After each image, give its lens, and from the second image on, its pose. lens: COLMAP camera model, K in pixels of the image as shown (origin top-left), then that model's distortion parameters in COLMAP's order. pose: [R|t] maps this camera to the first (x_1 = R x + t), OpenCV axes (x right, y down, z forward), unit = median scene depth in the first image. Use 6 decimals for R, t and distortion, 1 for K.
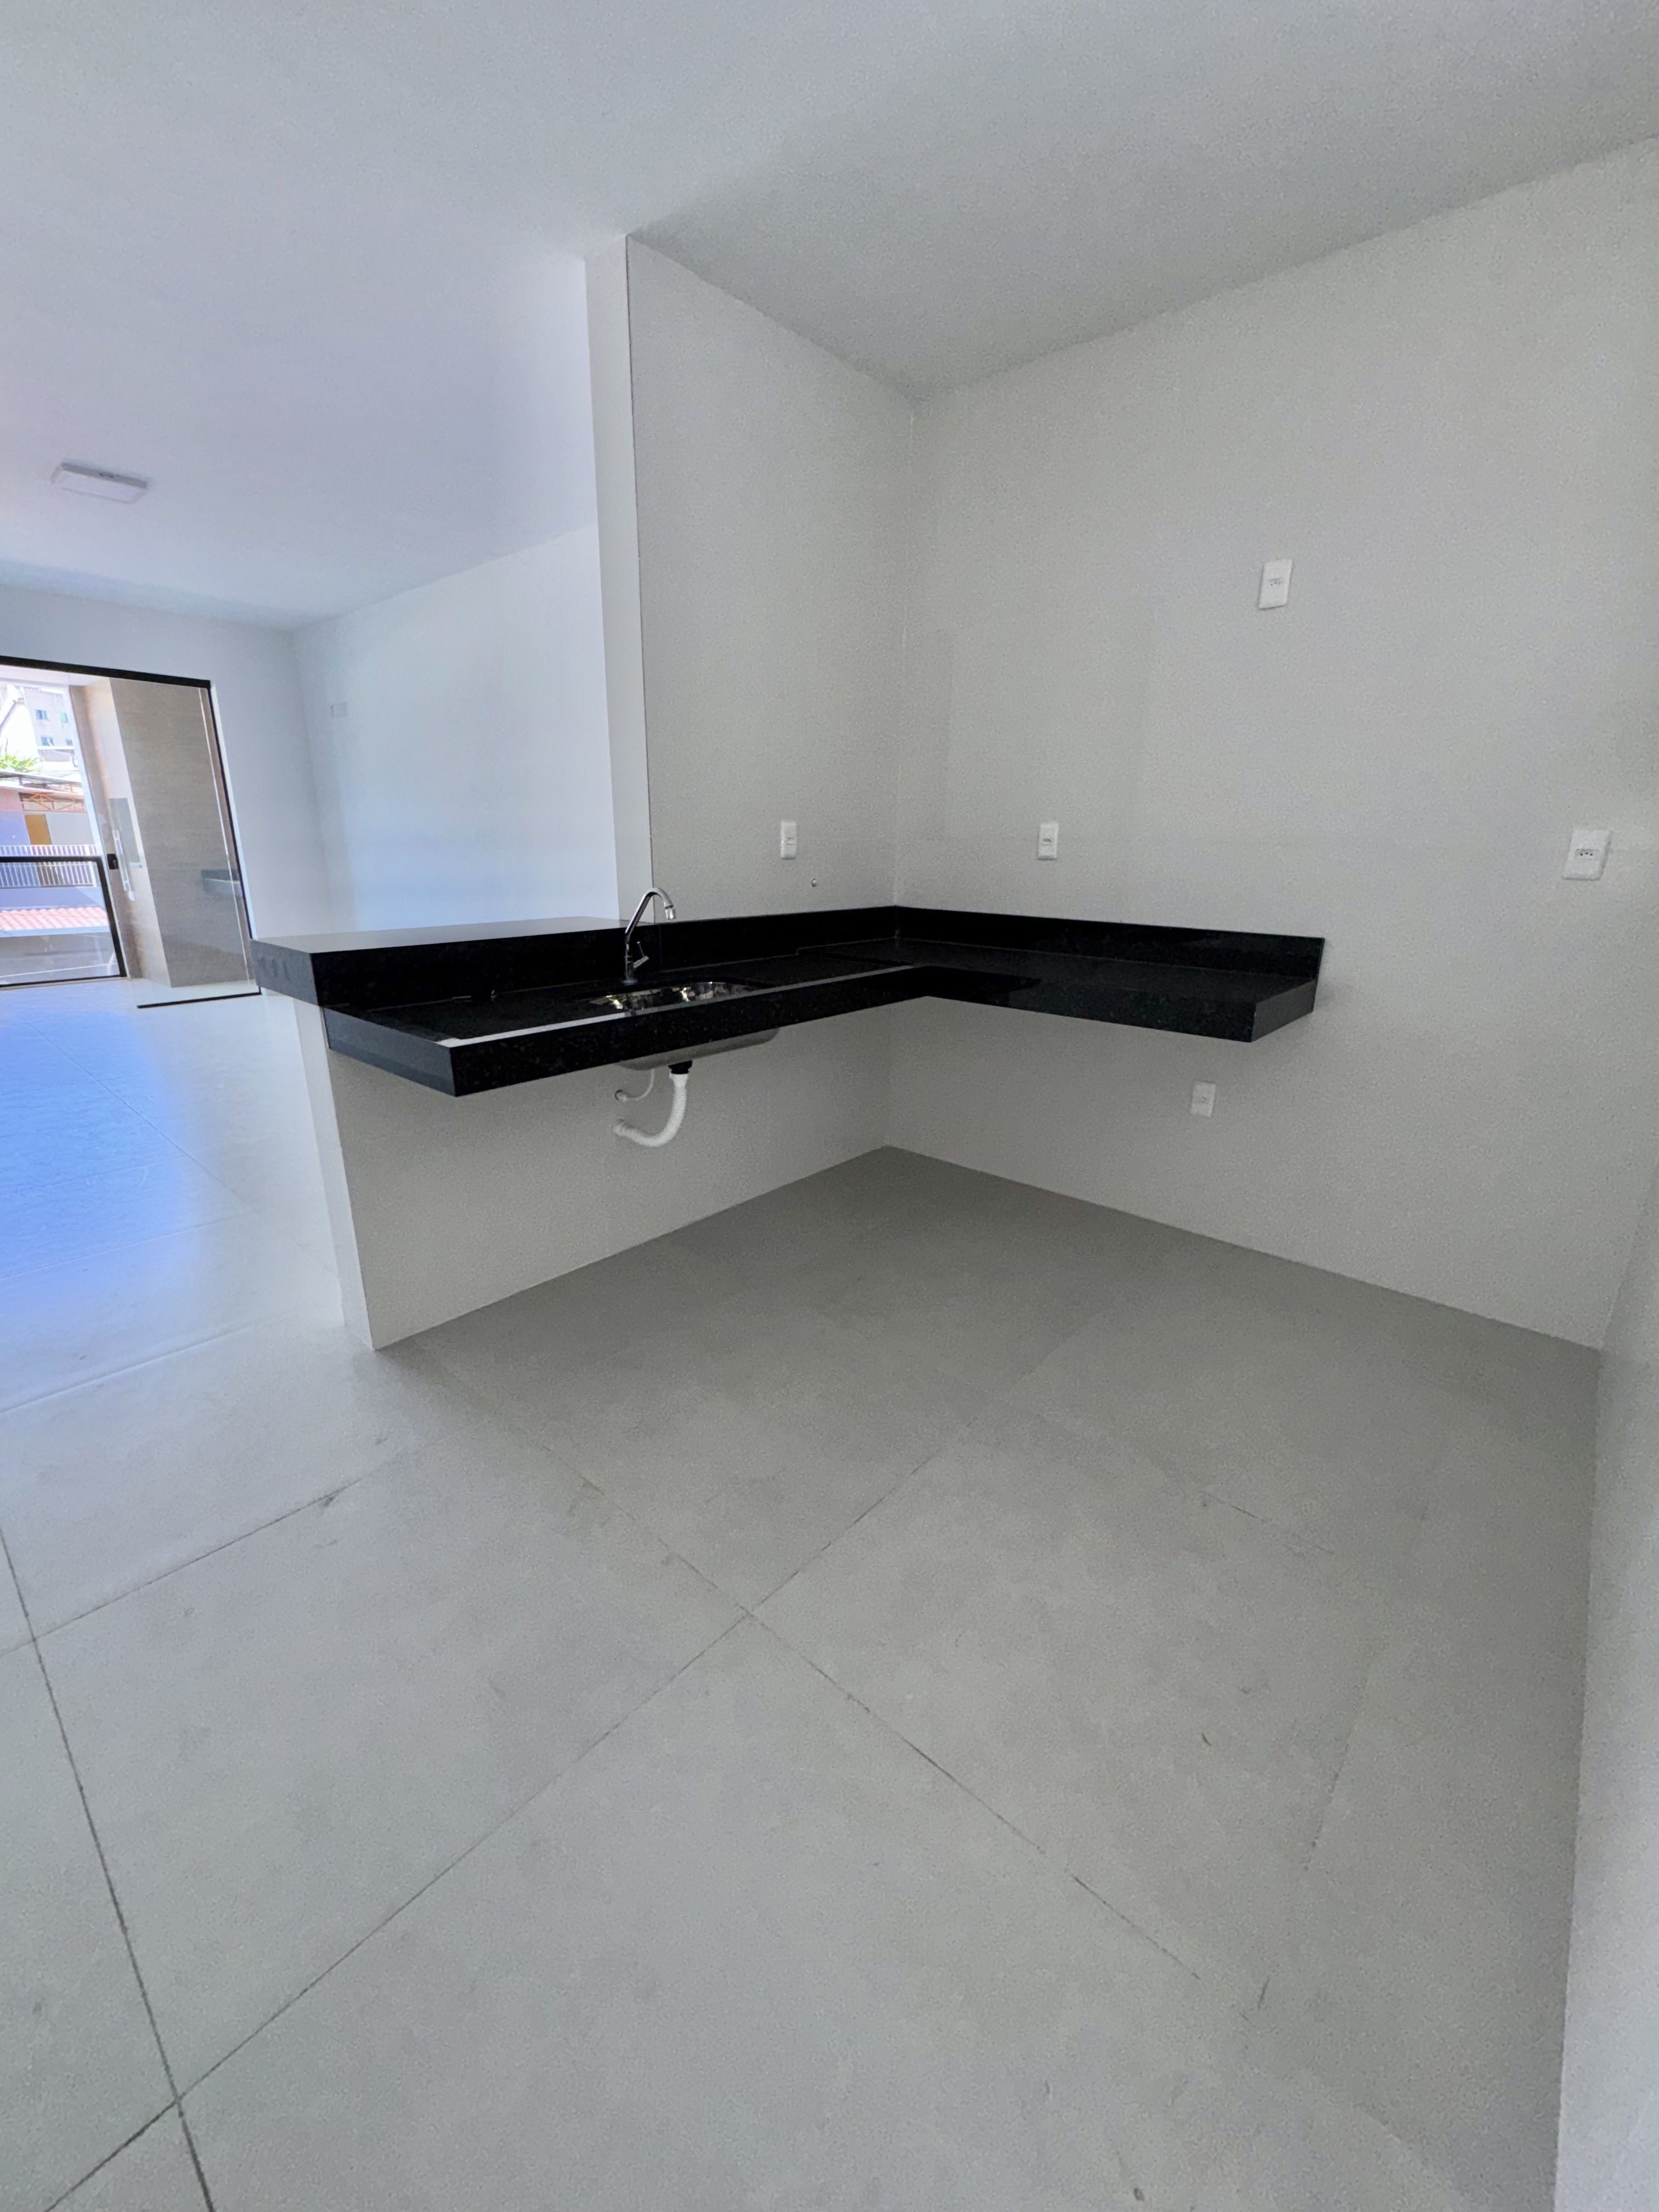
lens RADIAL K [[892.2, 0, 829.5], [0, 892.2, 1106.0], [0, 0, 1]] dist [-0.001156, -0.000117]
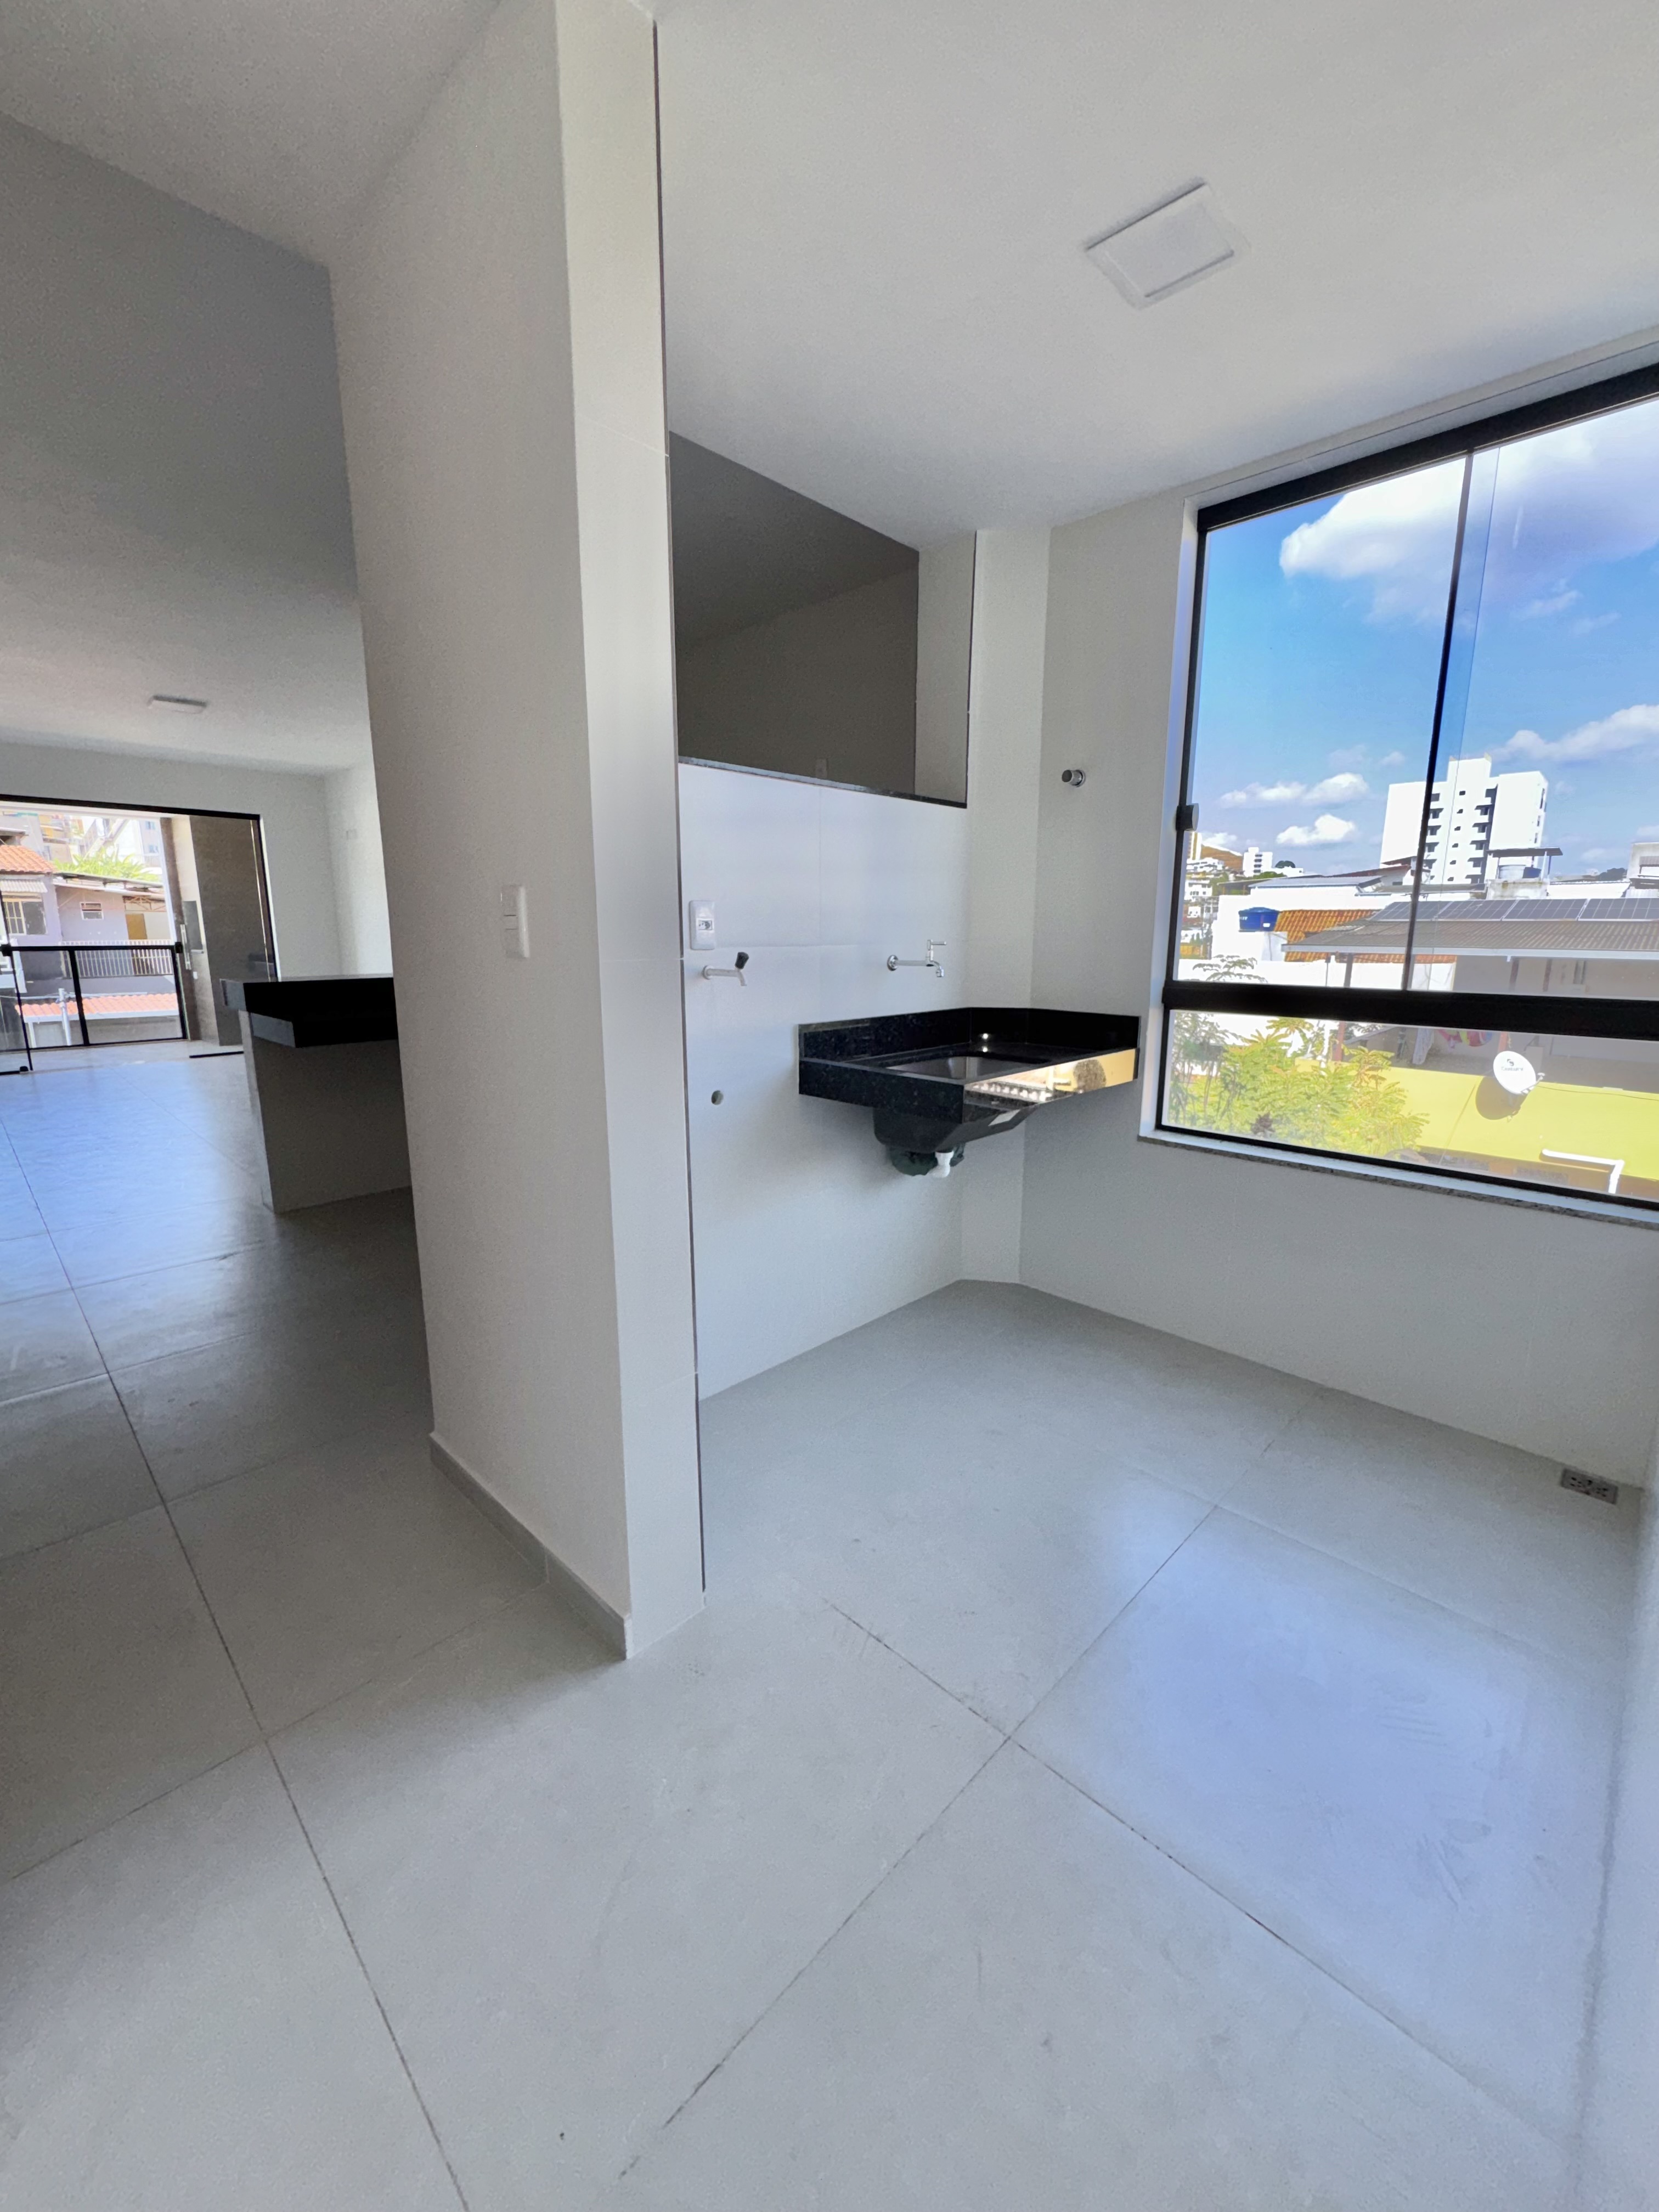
lens RADIAL K [[892.2, 0, 829.5], [0, 892.2, 1106.0], [0, 0, 1]] dist [-0.001156, -0.000117]
pose [[0.998405, 0.005634, -0.056184, 0.201679], [-0.011137, 0.995112, -0.098122, 0.067388], [0.055357, 0.098592, 0.993587, -0.203300]]
